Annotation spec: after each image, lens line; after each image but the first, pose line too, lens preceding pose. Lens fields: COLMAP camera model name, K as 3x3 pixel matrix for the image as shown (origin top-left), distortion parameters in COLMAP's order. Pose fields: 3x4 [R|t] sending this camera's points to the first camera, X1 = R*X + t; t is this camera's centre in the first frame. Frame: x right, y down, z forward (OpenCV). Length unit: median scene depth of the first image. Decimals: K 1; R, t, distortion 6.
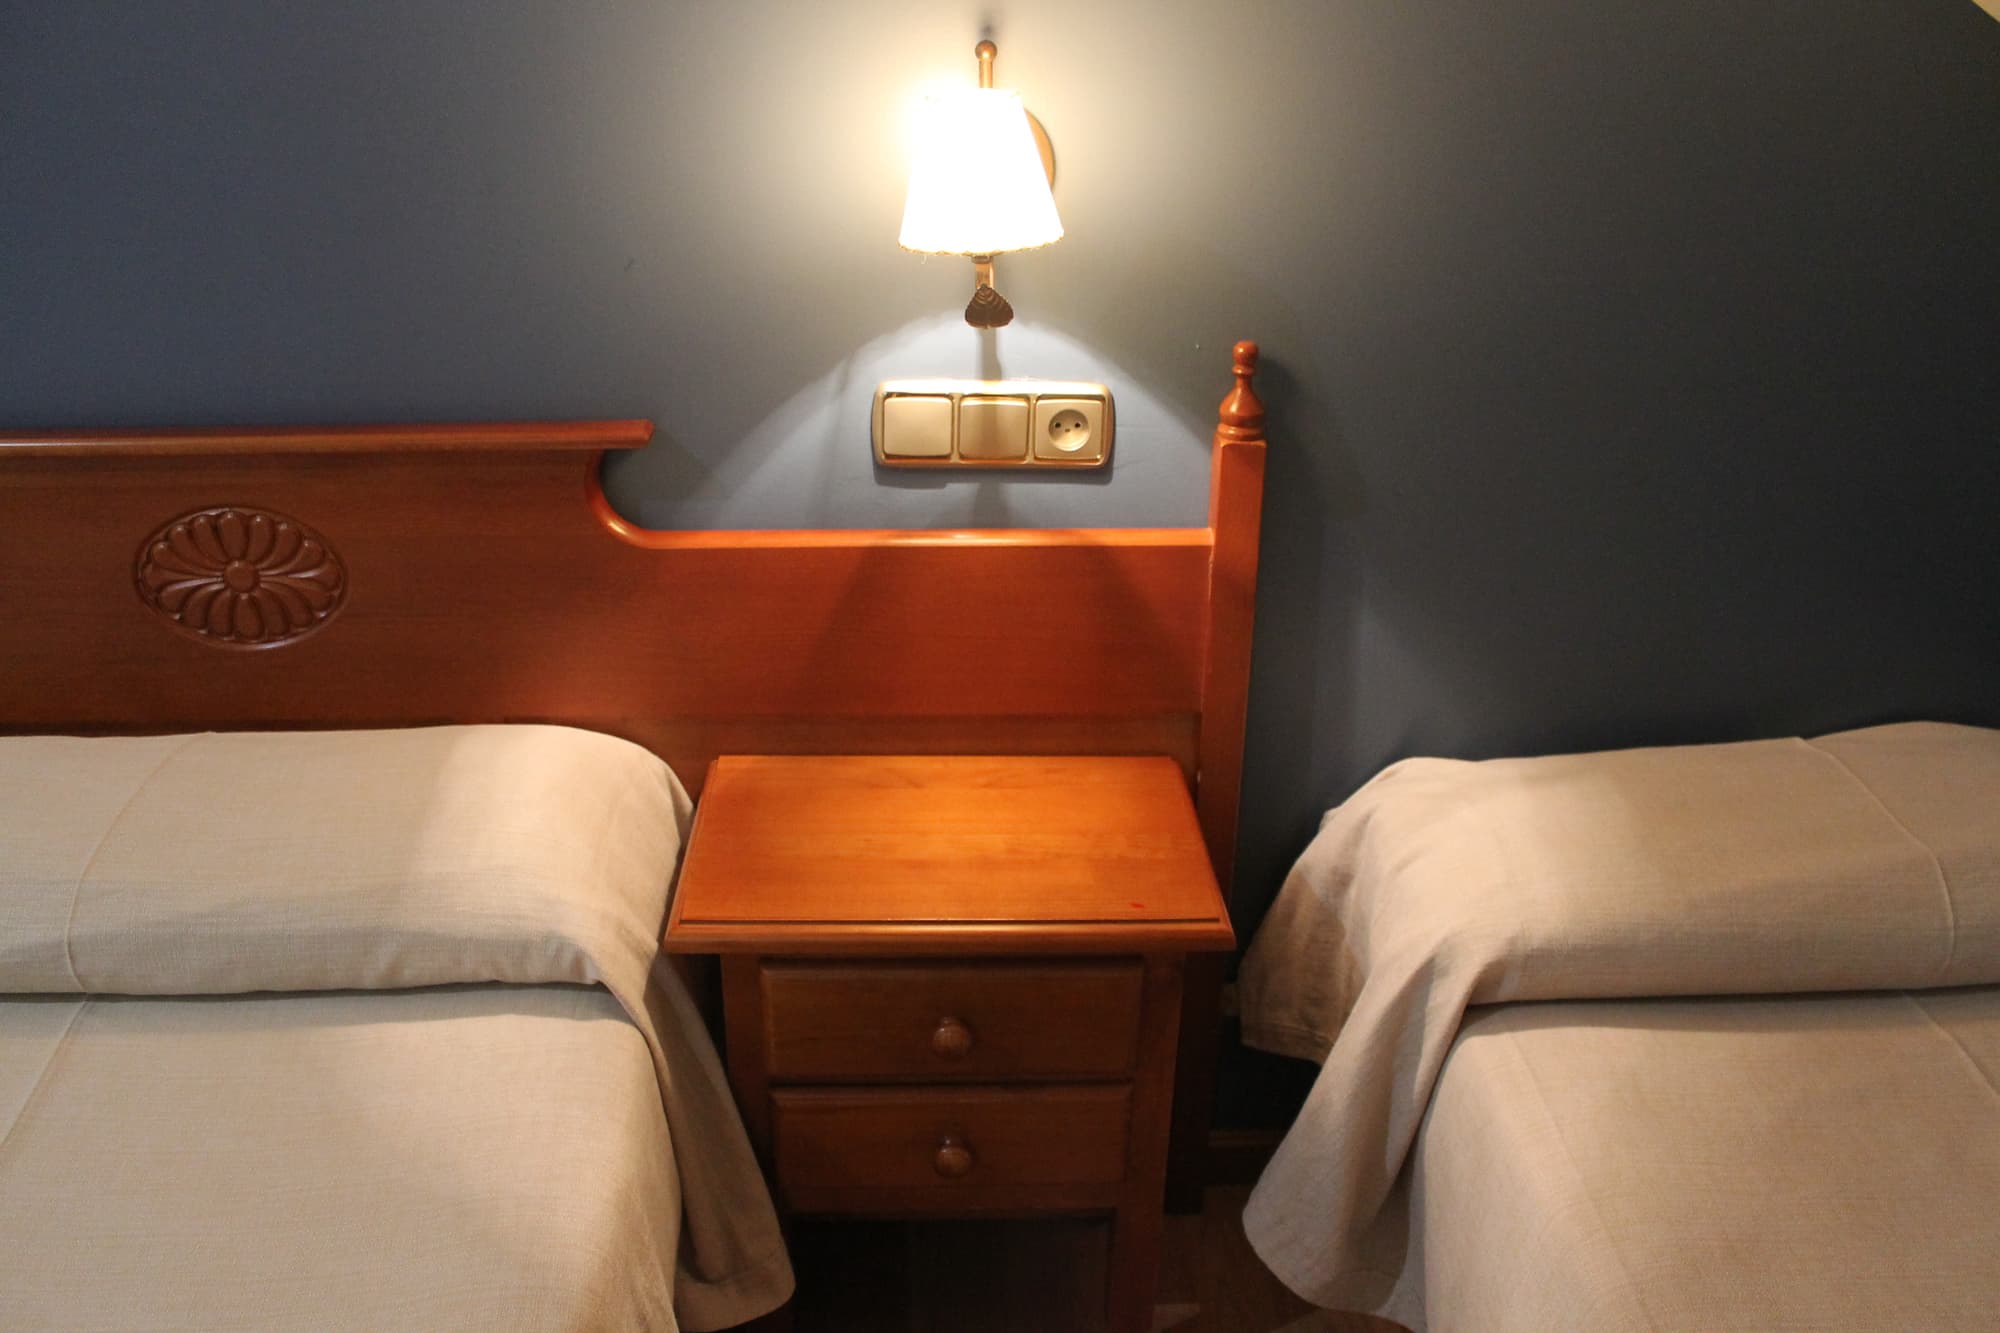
lens RADIAL K [[1732.7, 0, 1037.5], [0, 1732.7, 666.6], [0, 0, 1]] dist [-0.113530, 0.009350]
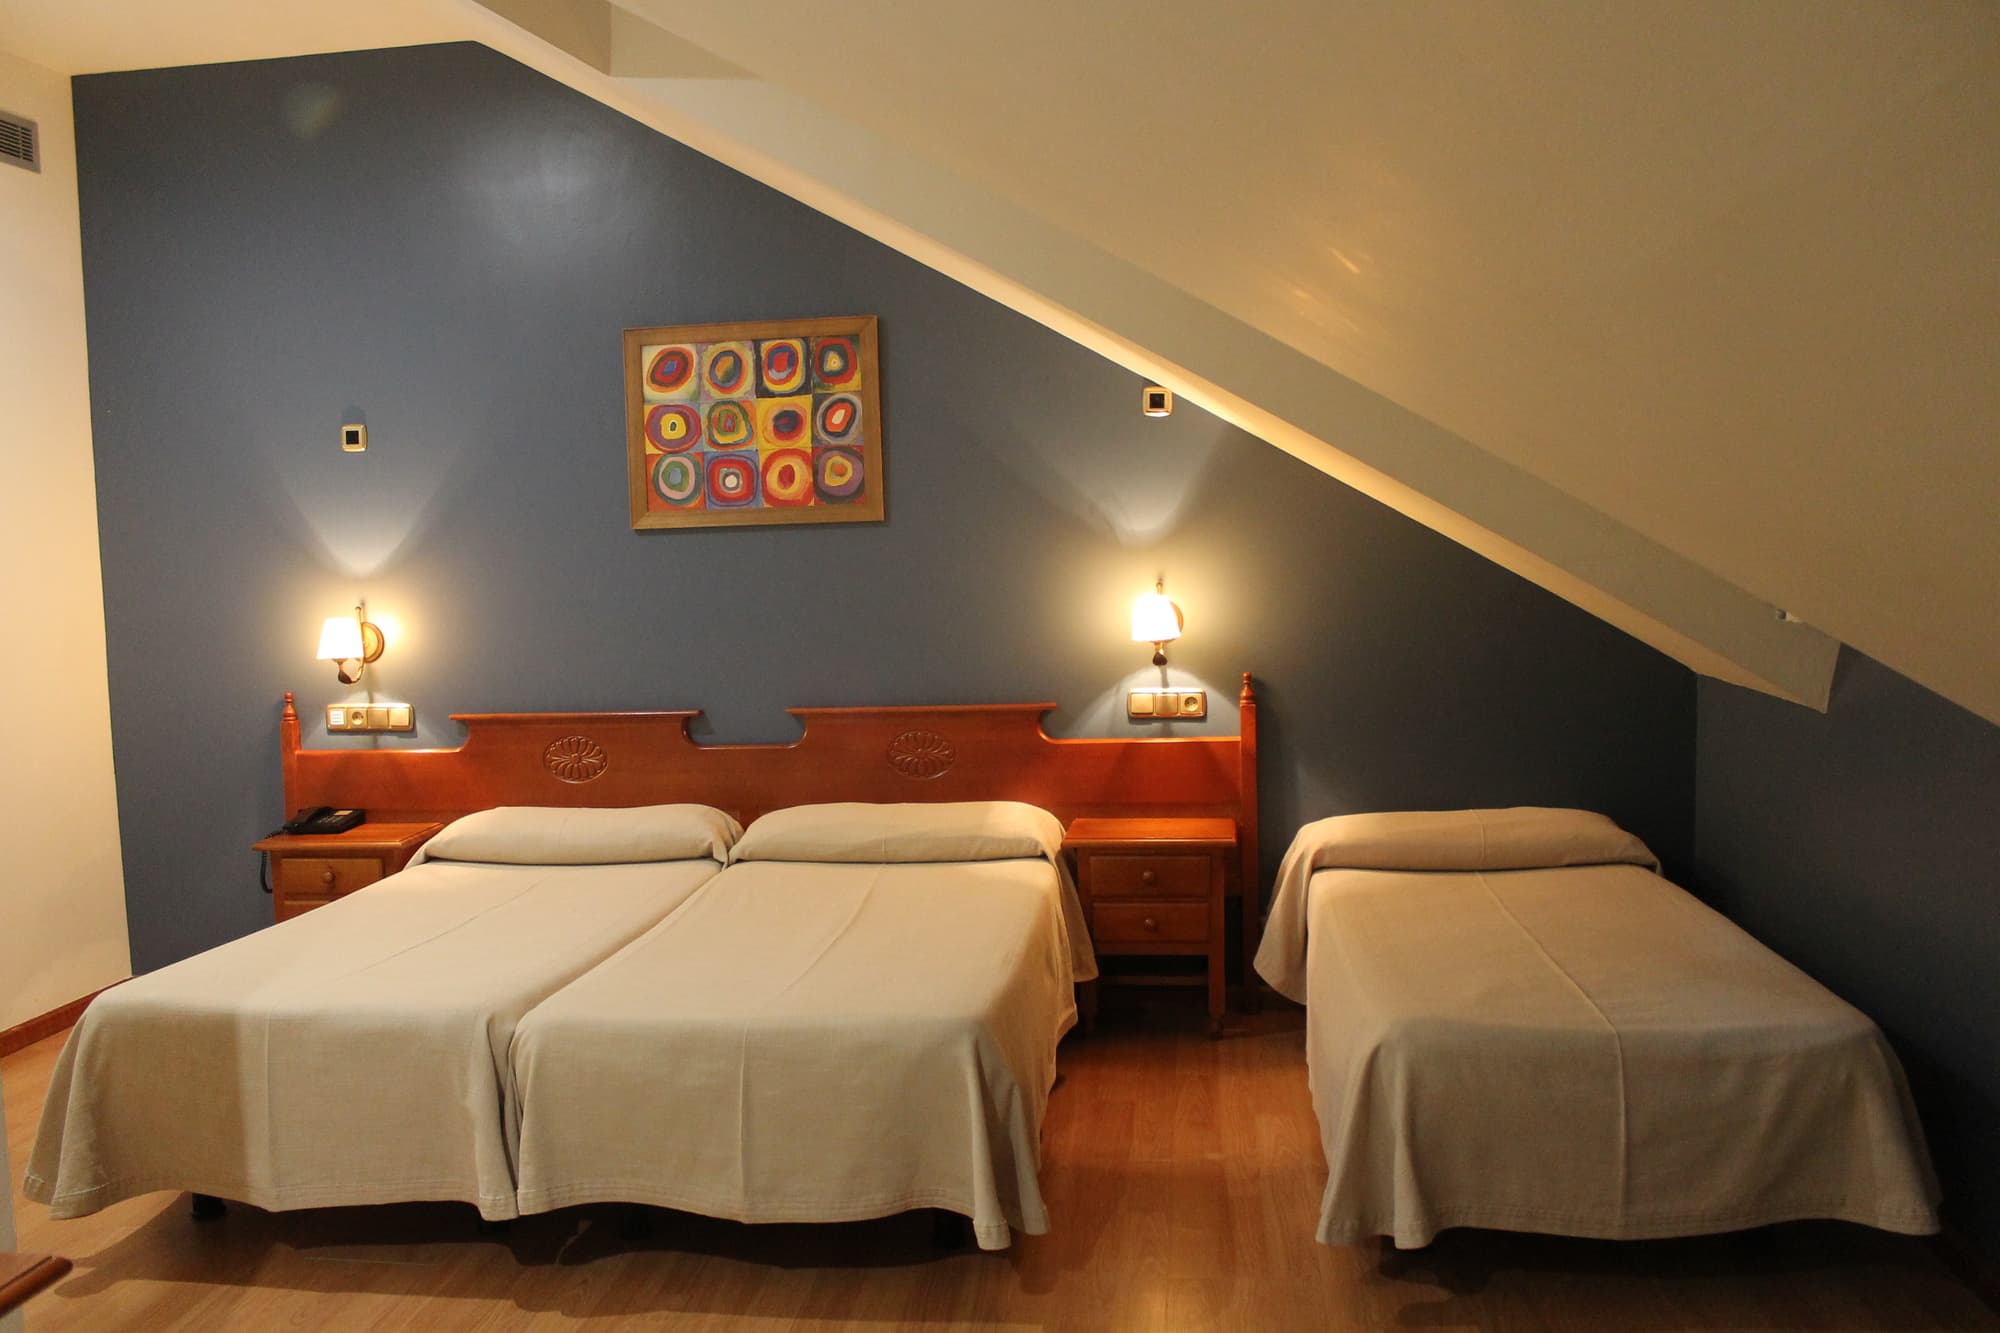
lens RADIAL K [[1732.7, 0, 1037.5], [0, 1732.7, 666.6], [0, 0, 1]] dist [-0.113530, 0.009350]
pose [[0.985388, -0.032725, -0.167151, 0.266397], [-0.021326, 0.949941, -0.311700, 0.767781], [0.168984, 0.310710, 0.935363, -1.947679]]
